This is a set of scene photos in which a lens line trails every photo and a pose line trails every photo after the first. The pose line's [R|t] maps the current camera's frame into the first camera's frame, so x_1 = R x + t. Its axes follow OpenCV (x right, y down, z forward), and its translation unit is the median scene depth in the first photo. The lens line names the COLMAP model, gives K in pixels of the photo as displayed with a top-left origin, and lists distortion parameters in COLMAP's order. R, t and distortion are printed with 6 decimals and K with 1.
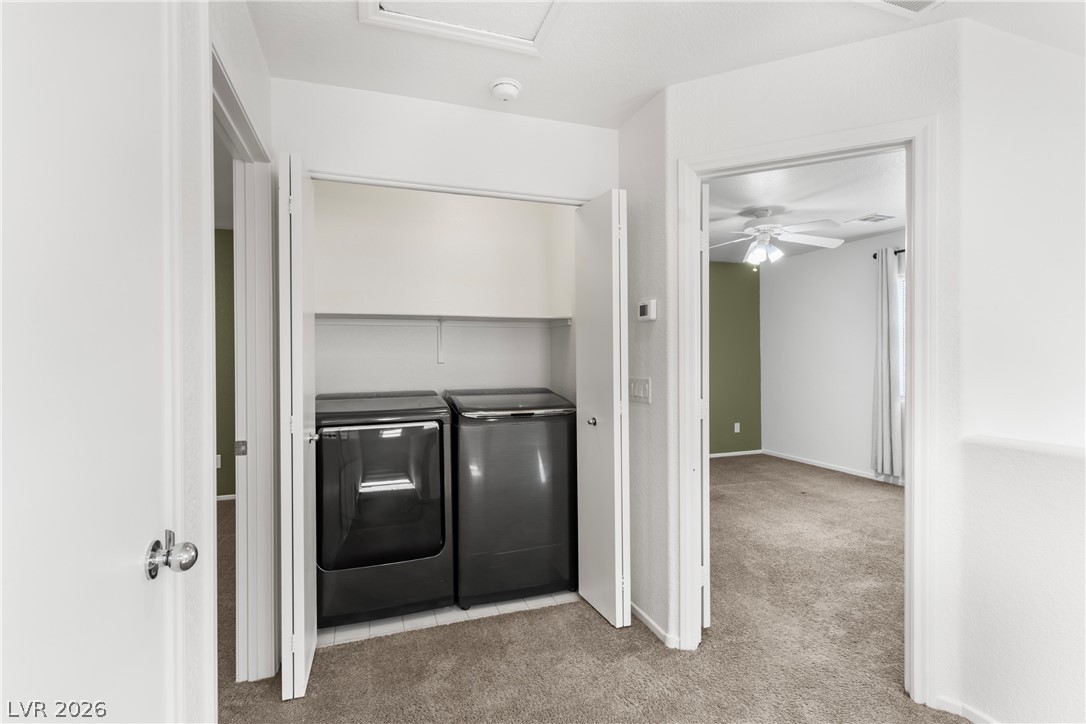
lens RADIAL K [[507.7, 0, 543.0], [0, 507.7, 358.0], [0, 0, 1]] dist [-0.005099, 0.003036]
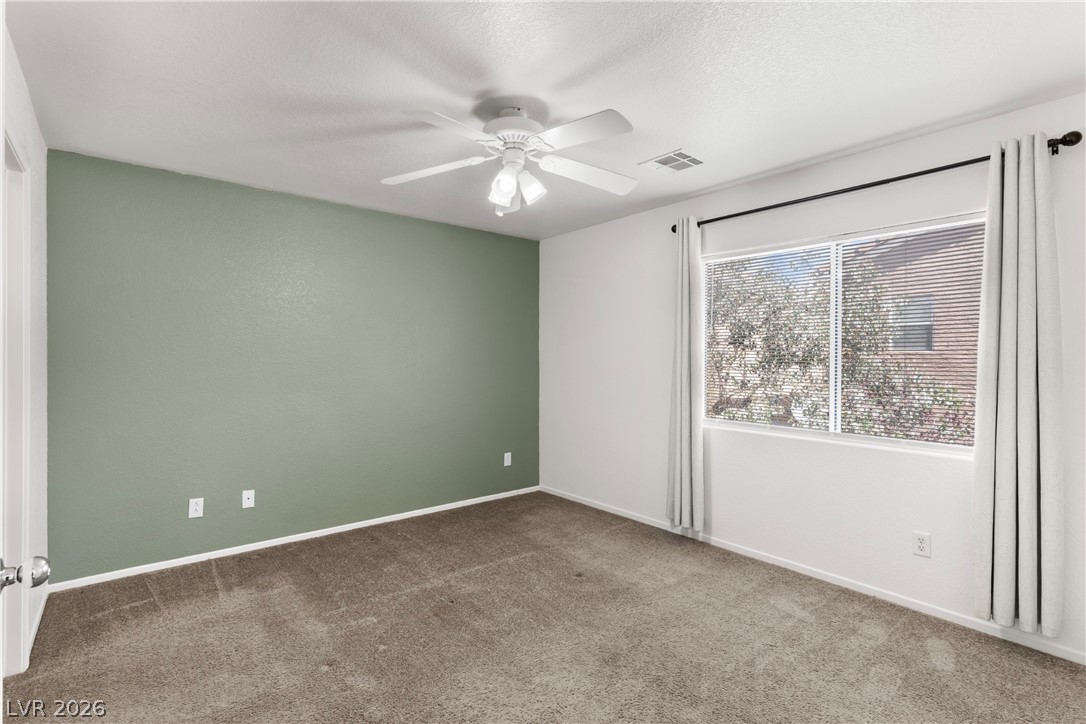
lens RADIAL K [[507.7, 0, 543.6], [0, 507.7, 362.1], [0, 0, 1]] dist [-0.005099, 0.003036]
pose [[0.937024, 0.007928, 0.349176, 0.232033], [-0.009464, 0.999952, 0.002692, -0.008460], [-0.349137, -0.005827, 0.937053, 0.391034]]
